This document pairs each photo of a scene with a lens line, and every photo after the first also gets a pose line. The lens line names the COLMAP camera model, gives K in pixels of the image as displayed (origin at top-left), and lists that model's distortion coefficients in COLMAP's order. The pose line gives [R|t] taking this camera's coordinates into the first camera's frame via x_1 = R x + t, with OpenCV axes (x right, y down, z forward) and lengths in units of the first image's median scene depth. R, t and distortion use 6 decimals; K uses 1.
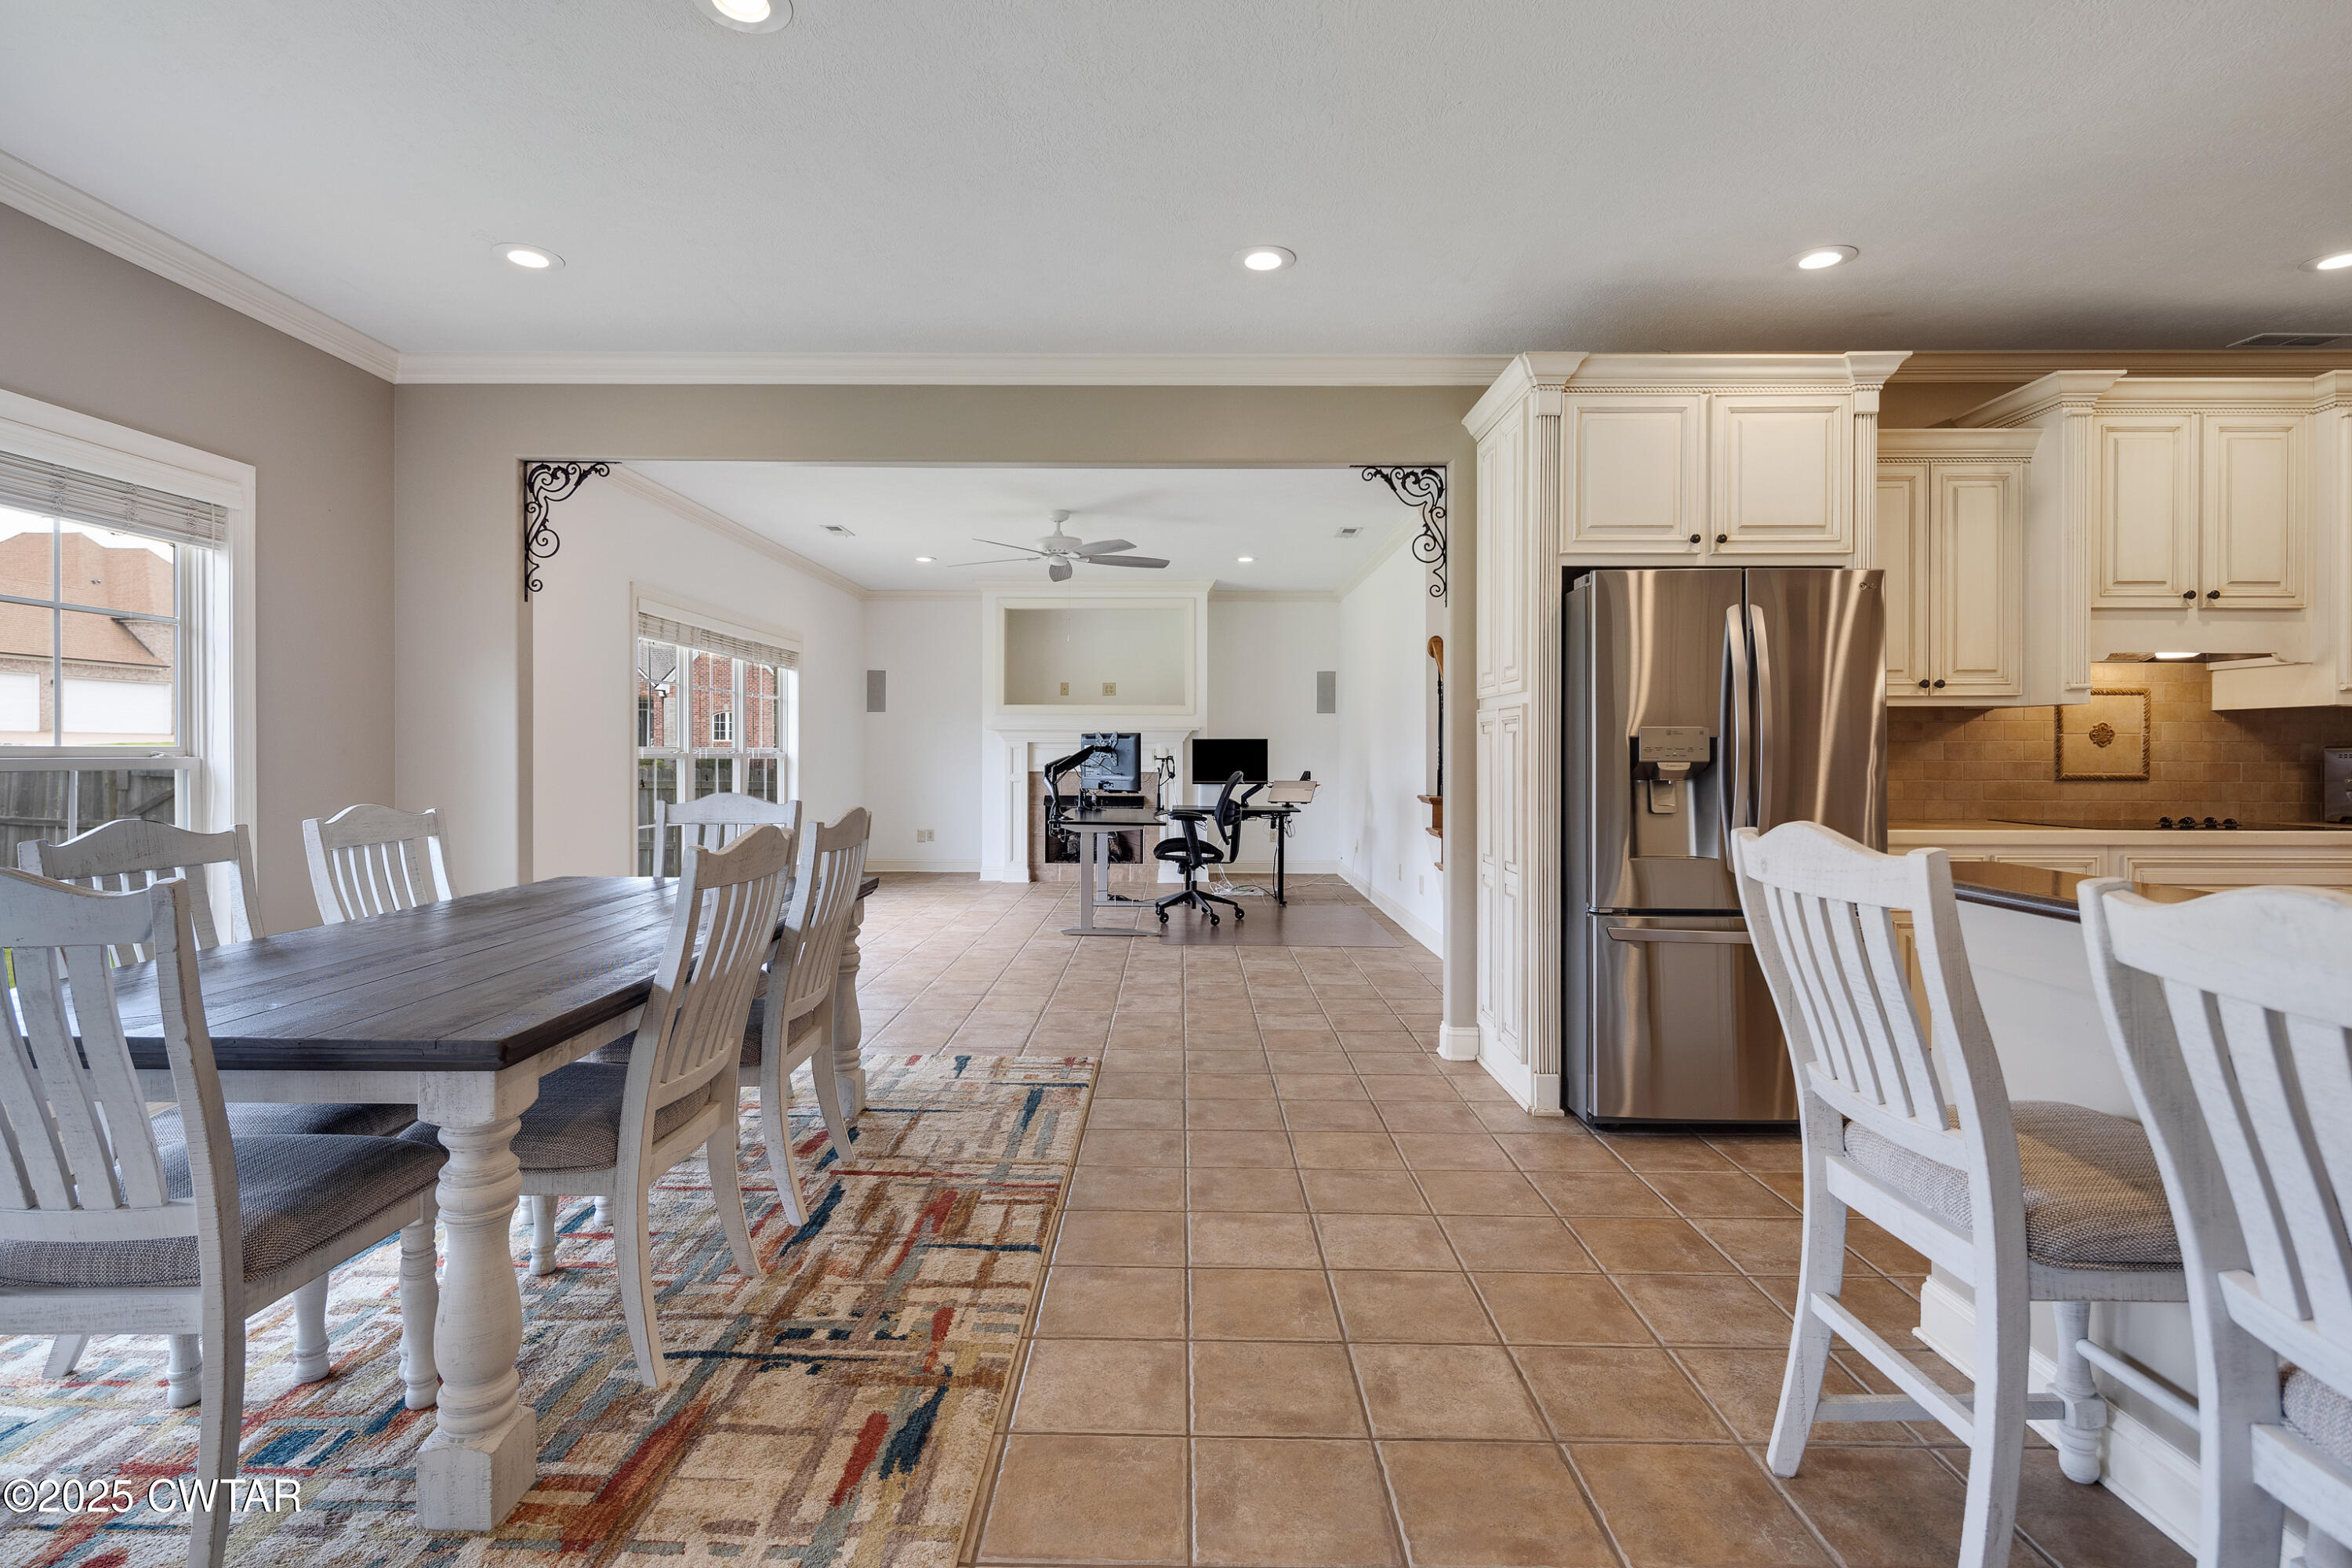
lens RADIAL K [[1131.2, 0, 1164.9], [0, 1131.2, 763.0], [0, 0, 1]] dist [0.006374, -0.005161]
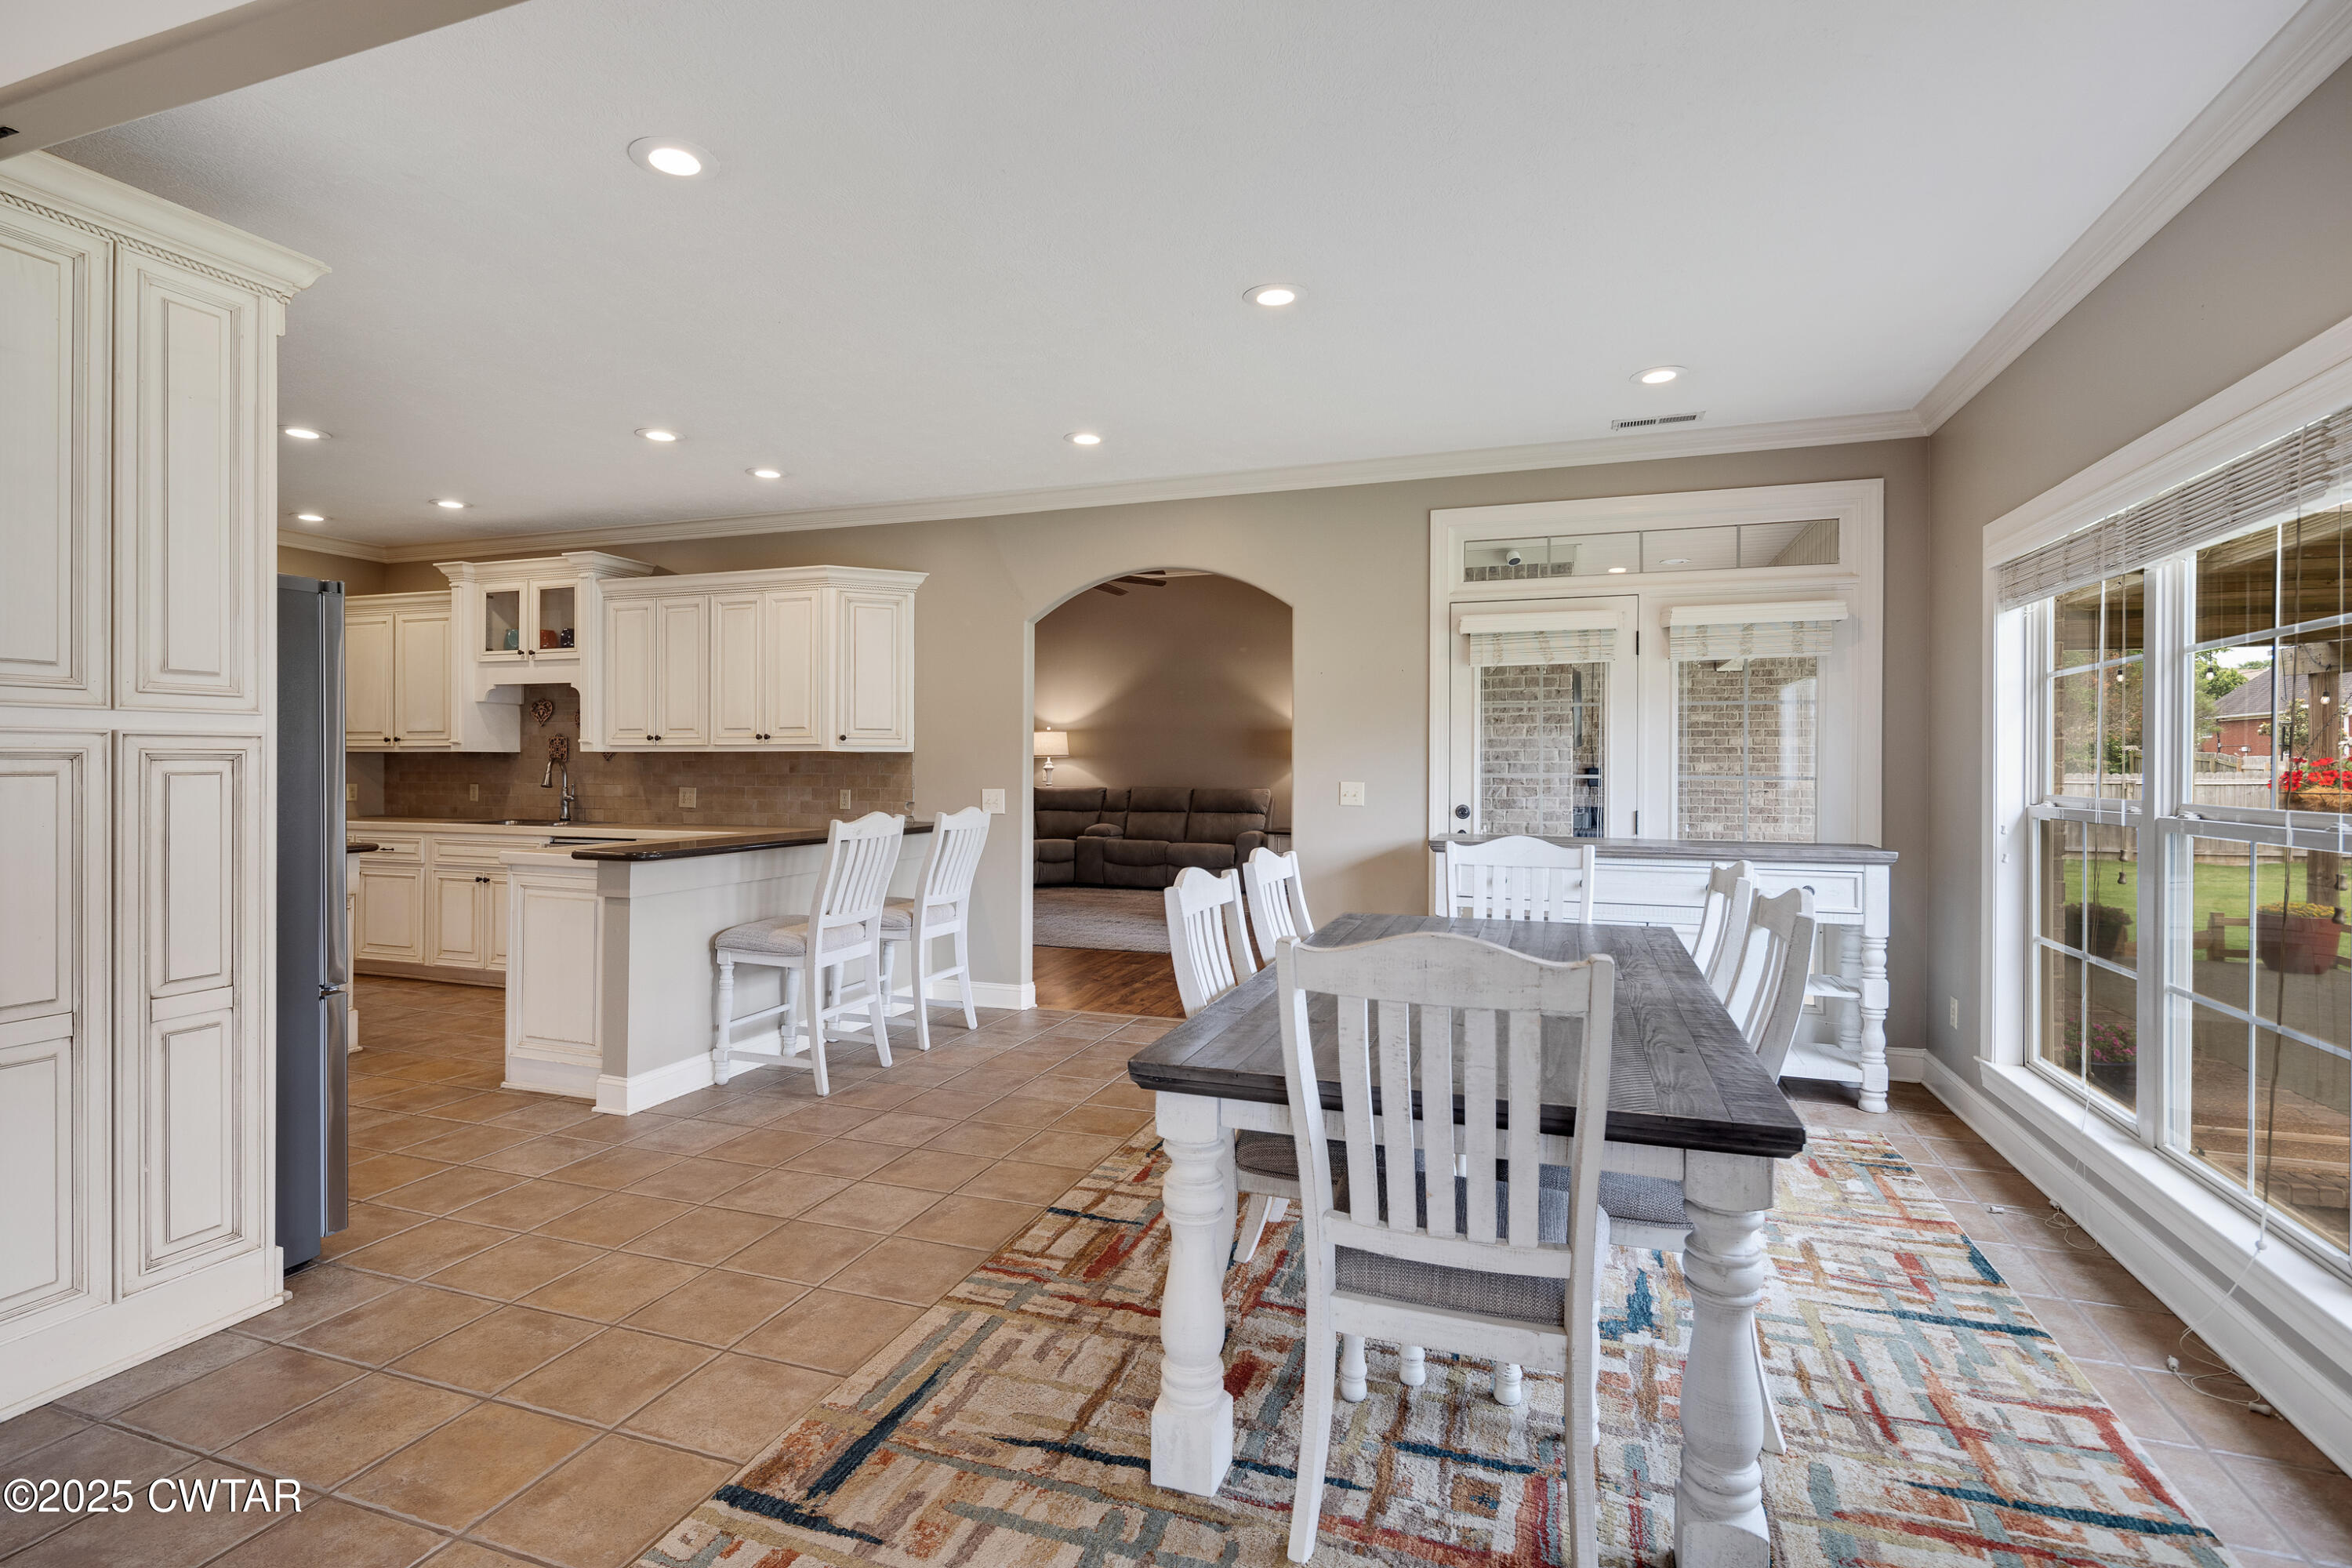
lens RADIAL K [[1131.2, 0, 1175.8], [0, 1131.2, 768.9], [0, 0, 1]] dist [0.006374, -0.005161]
pose [[-0.948762, -0.008224, 0.315884, -0.625571], [-0.003612, 0.999878, 0.015183, -0.062064], [-0.315970, 0.013265, -0.948676, 2.121226]]
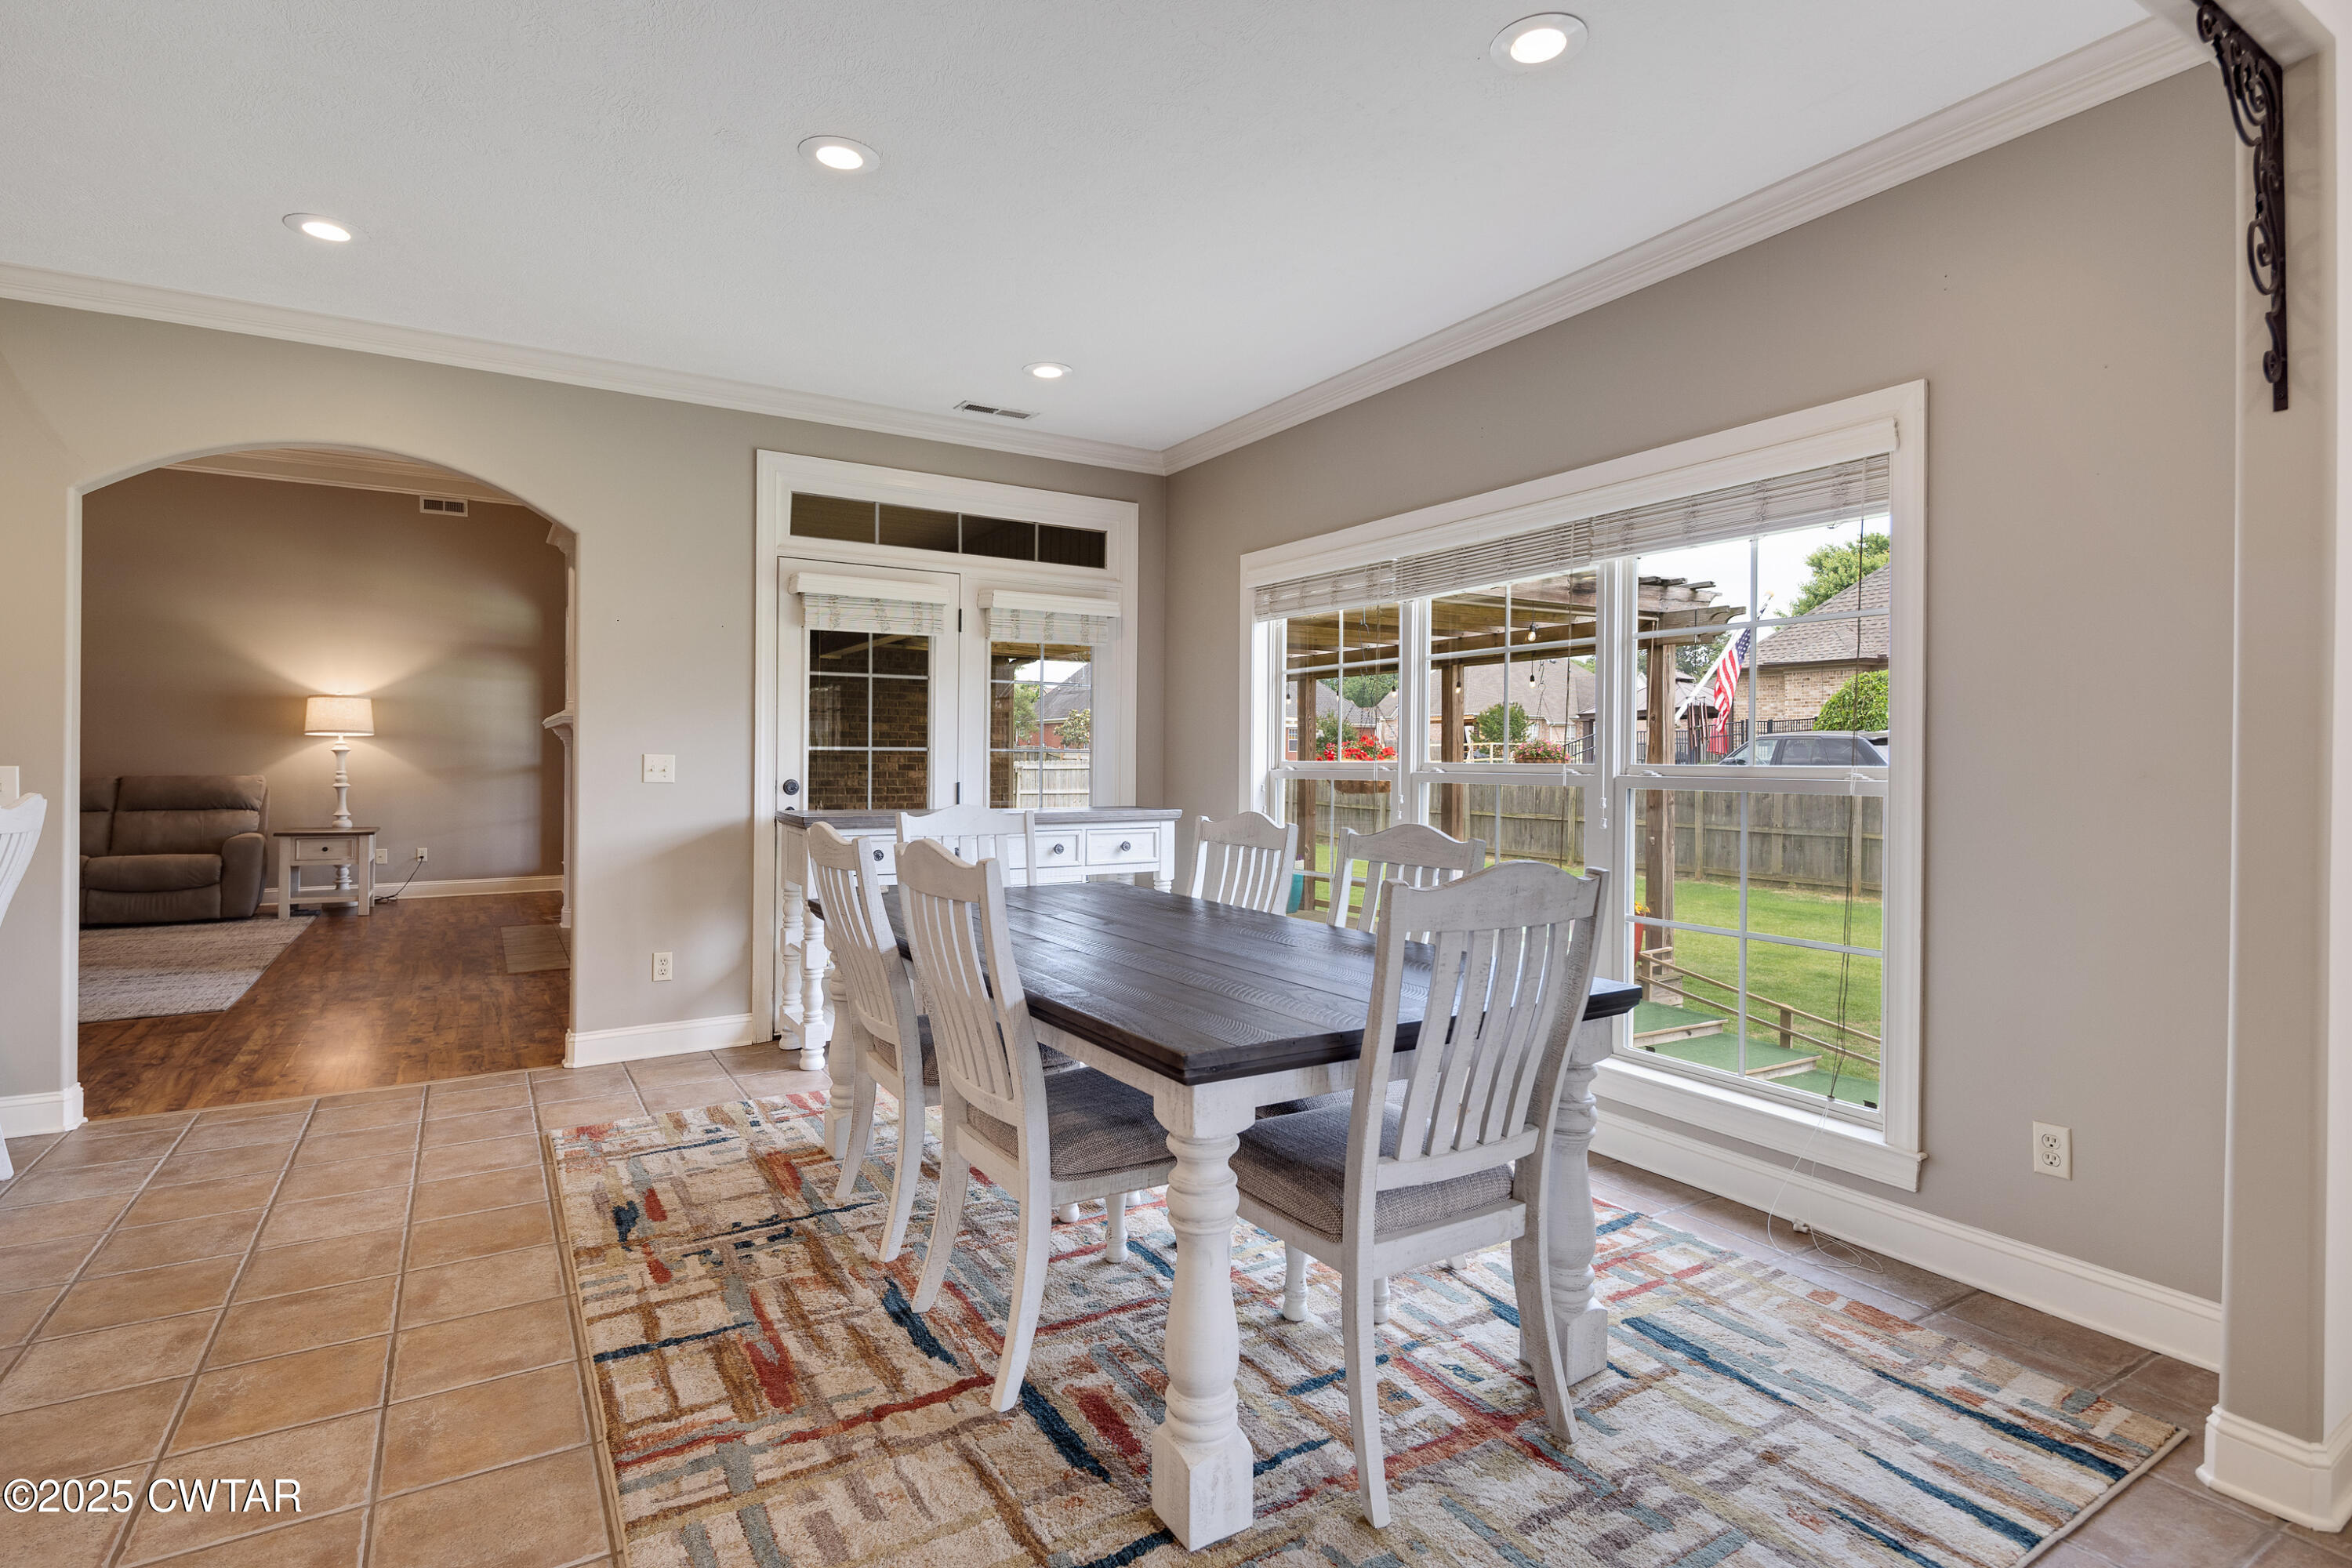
lens RADIAL K [[1131.2, 0, 1166.6], [0, 1131.2, 778.2], [0, 0, 1]] dist [0.006374, -0.005161]
pose [[-0.845251, -0.001144, -0.534369, -0.019026], [-0.015639, 0.999622, 0.022597, -0.023888], [0.534141, 0.027457, -0.844950, 1.936123]]
